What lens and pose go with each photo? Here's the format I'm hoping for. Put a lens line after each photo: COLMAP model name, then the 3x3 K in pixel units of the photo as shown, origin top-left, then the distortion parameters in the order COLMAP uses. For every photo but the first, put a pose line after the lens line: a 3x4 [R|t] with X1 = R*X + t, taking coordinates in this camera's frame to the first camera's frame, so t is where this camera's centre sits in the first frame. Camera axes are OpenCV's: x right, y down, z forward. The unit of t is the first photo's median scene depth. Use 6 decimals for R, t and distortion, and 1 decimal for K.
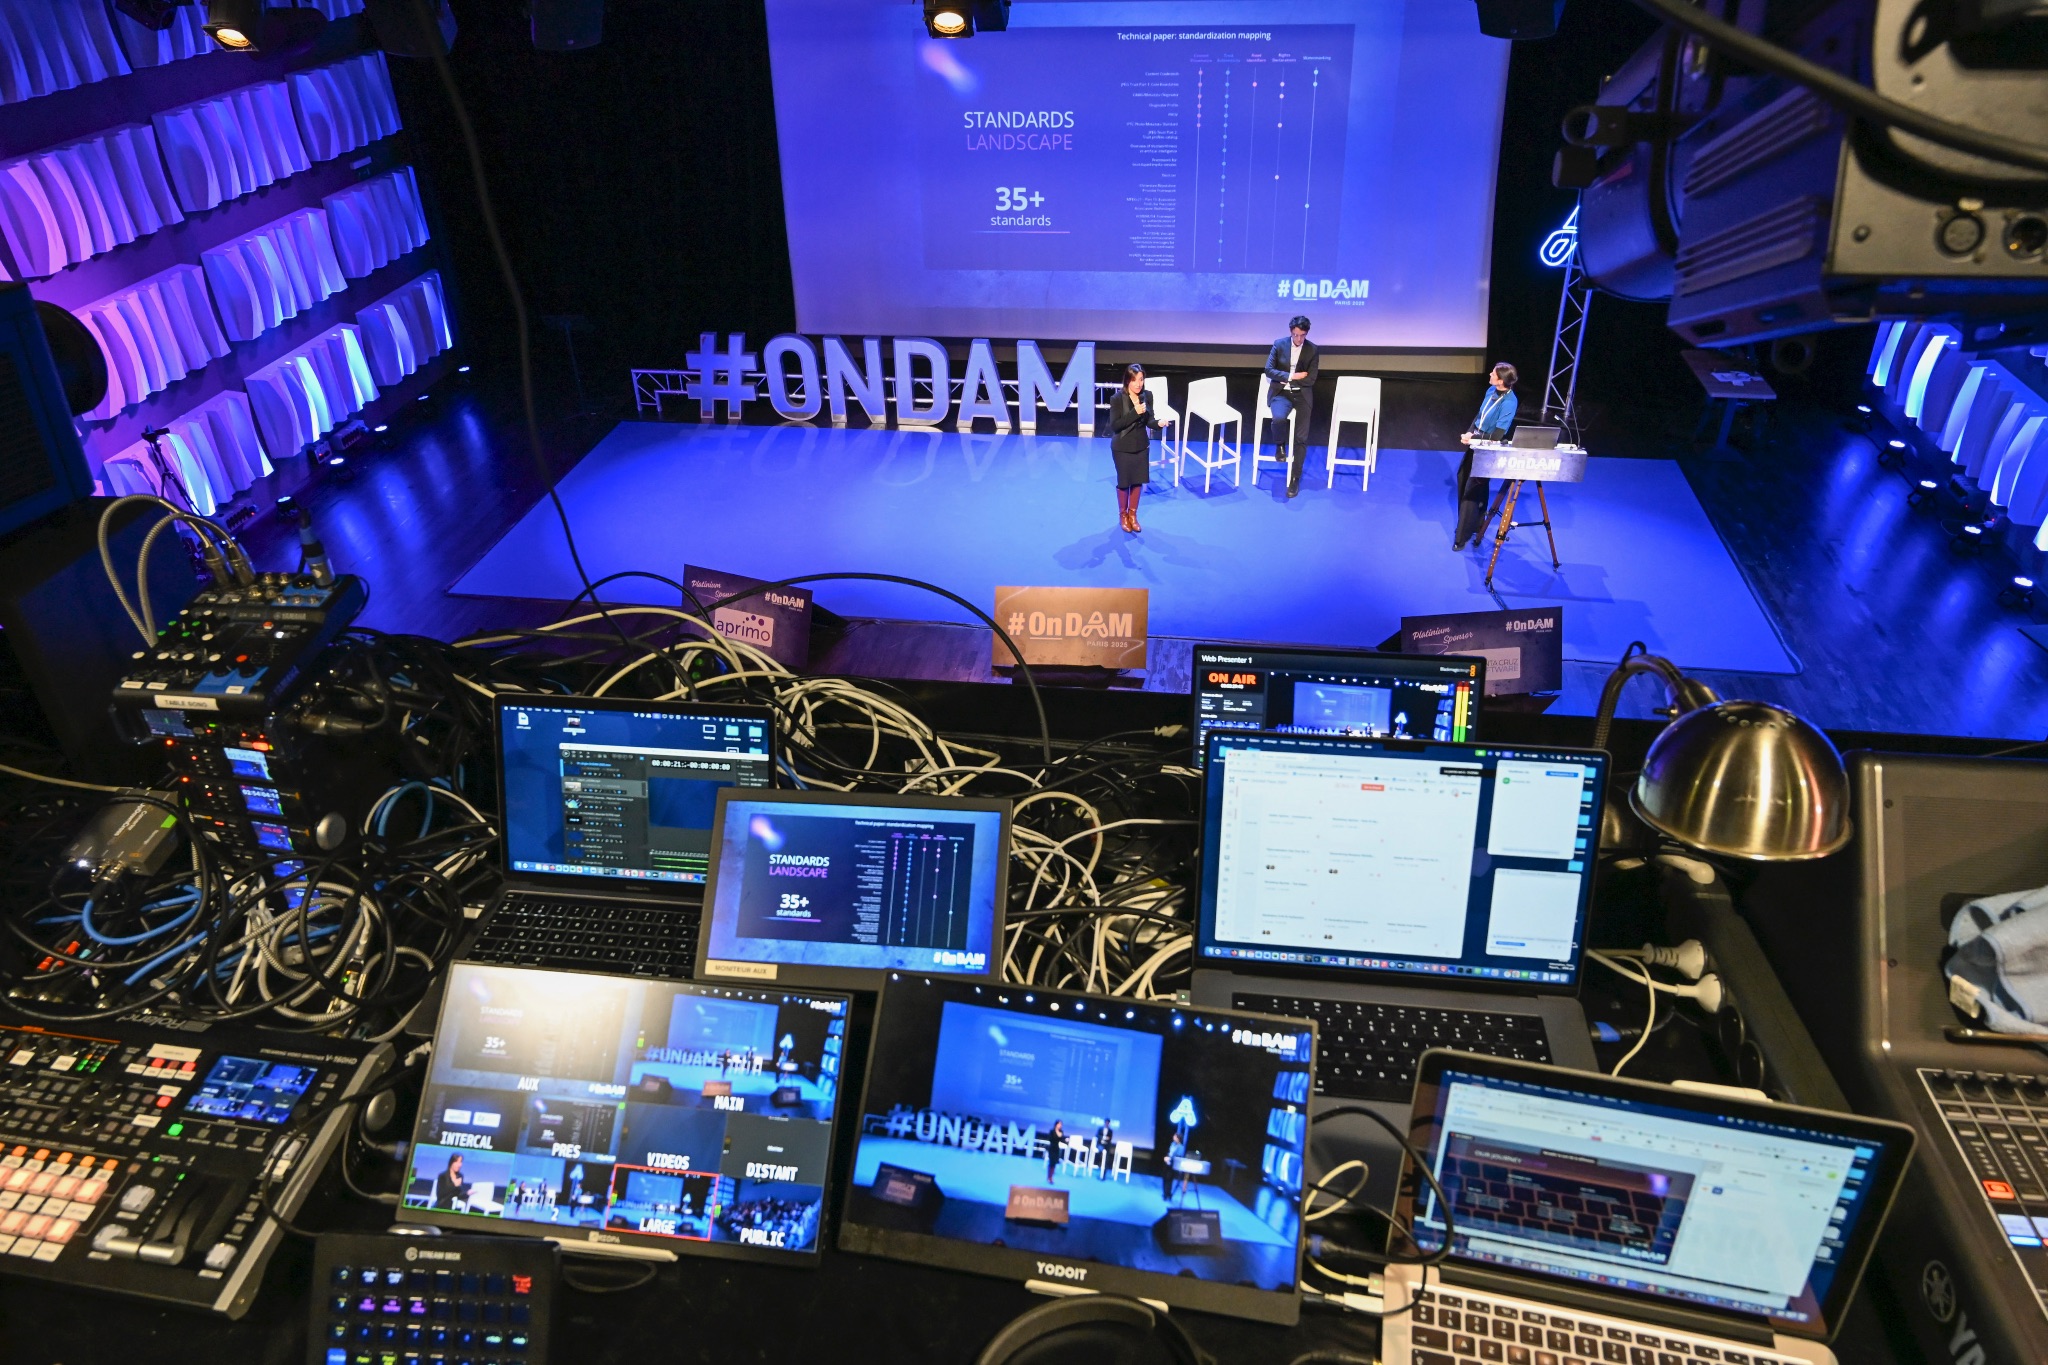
lens RADIAL K [[1394.3, 0, 1009.2], [0, 1394.3, 671.6], [0, 0, 1]] dist [-0.006087, 0.000253]
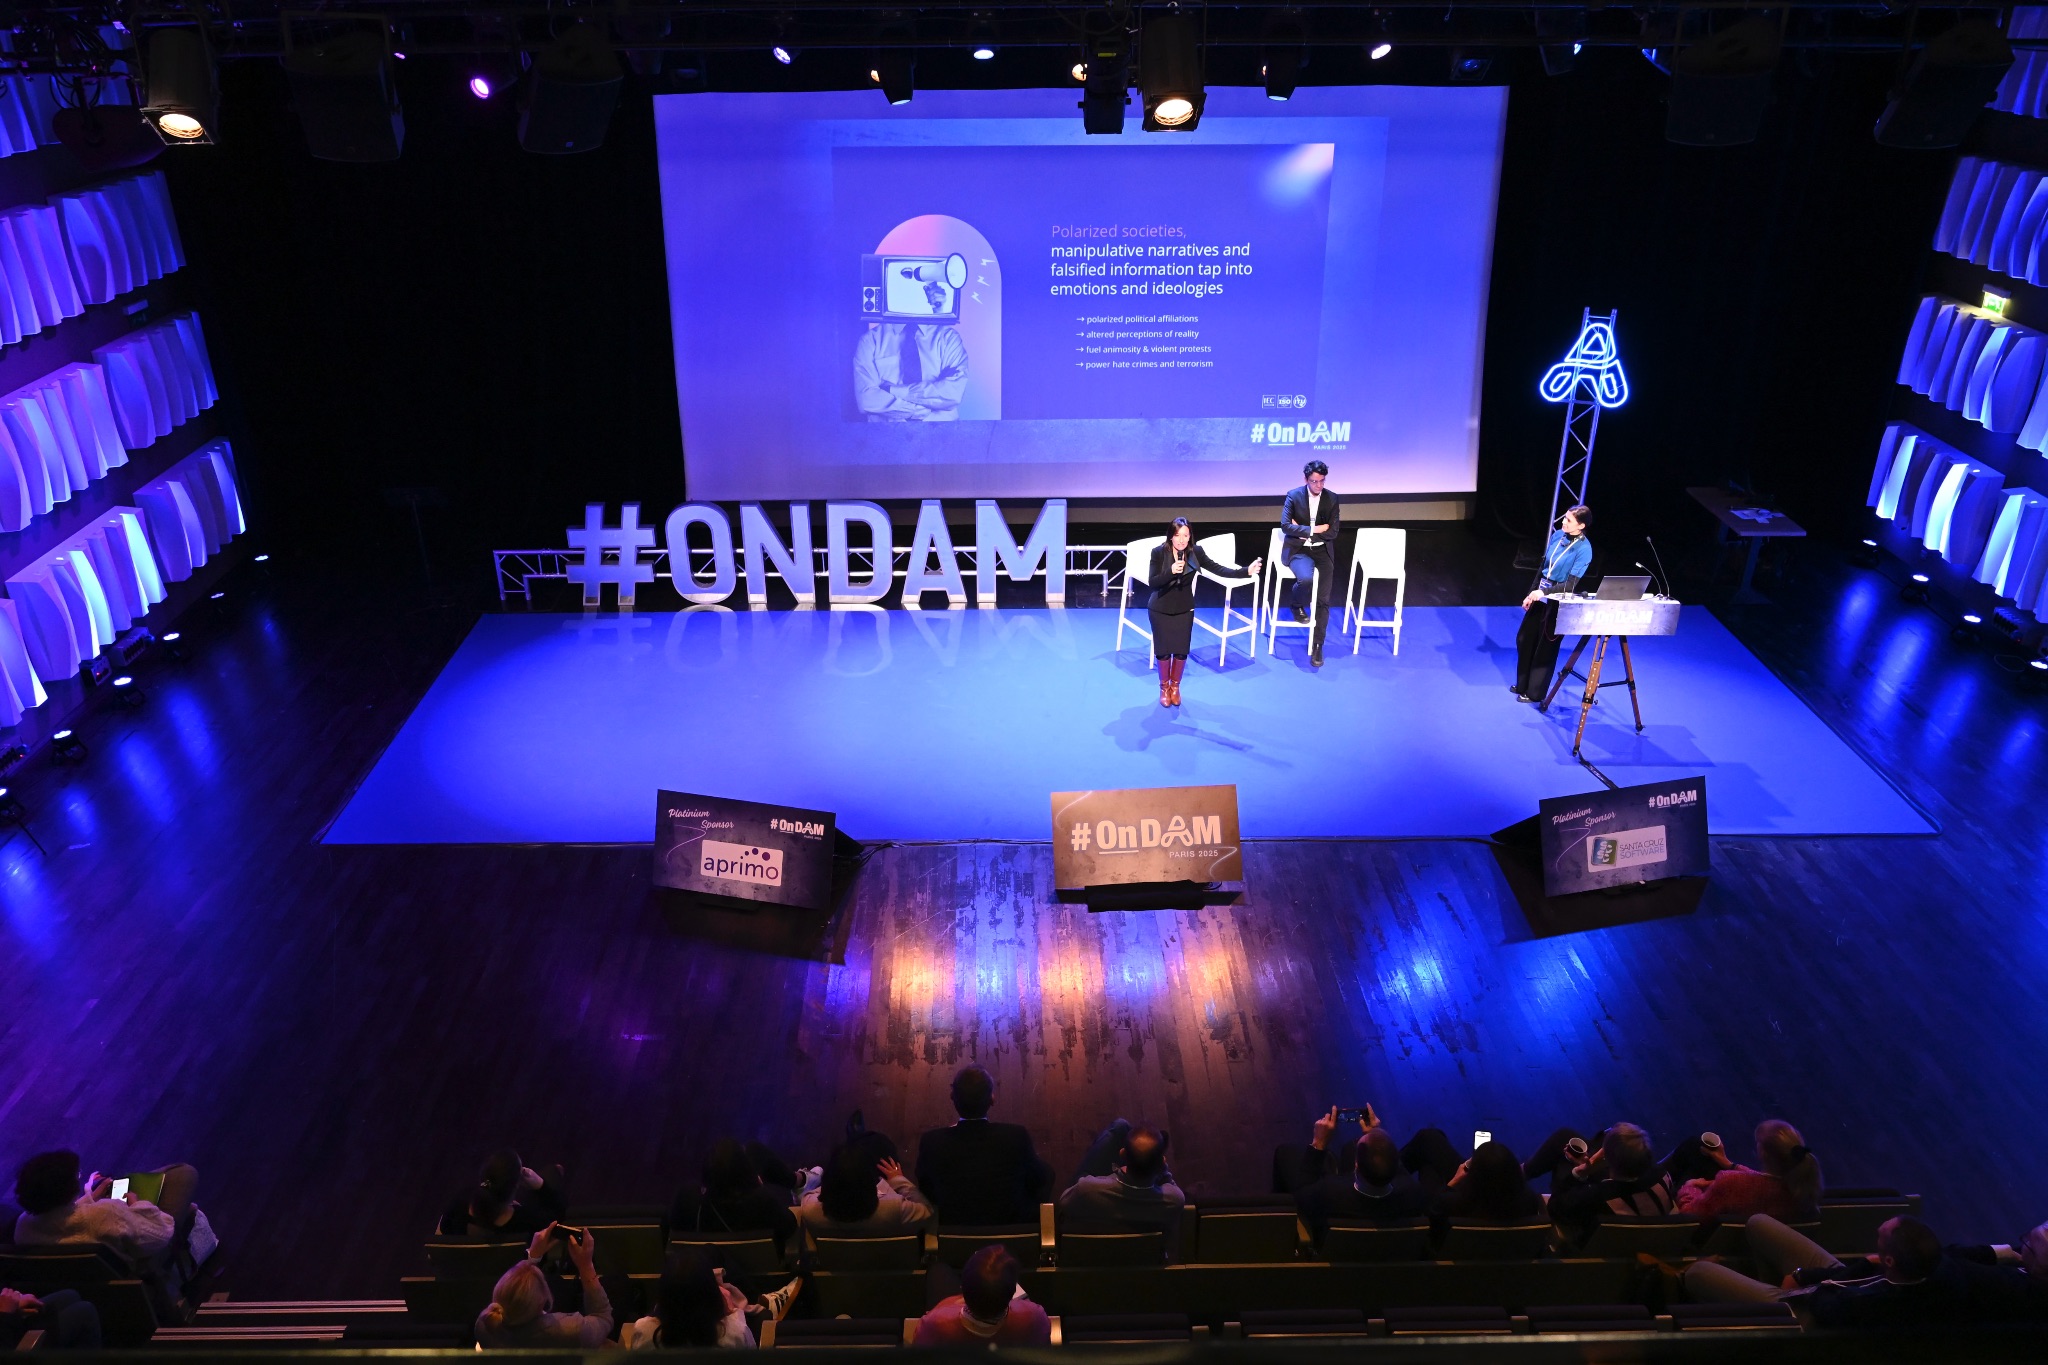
lens RADIAL K [[1536.0, 0, 979.2], [0, 1536.0, 733.7], [0, 0, 1]] dist [-0.007098, -0.002105]
pose [[0.984231, -0.057280, 0.167360, -1.368226], [0.070817, 0.994584, -0.076071, -0.202128], [-0.162096, 0.086723, 0.982957, 0.745512]]
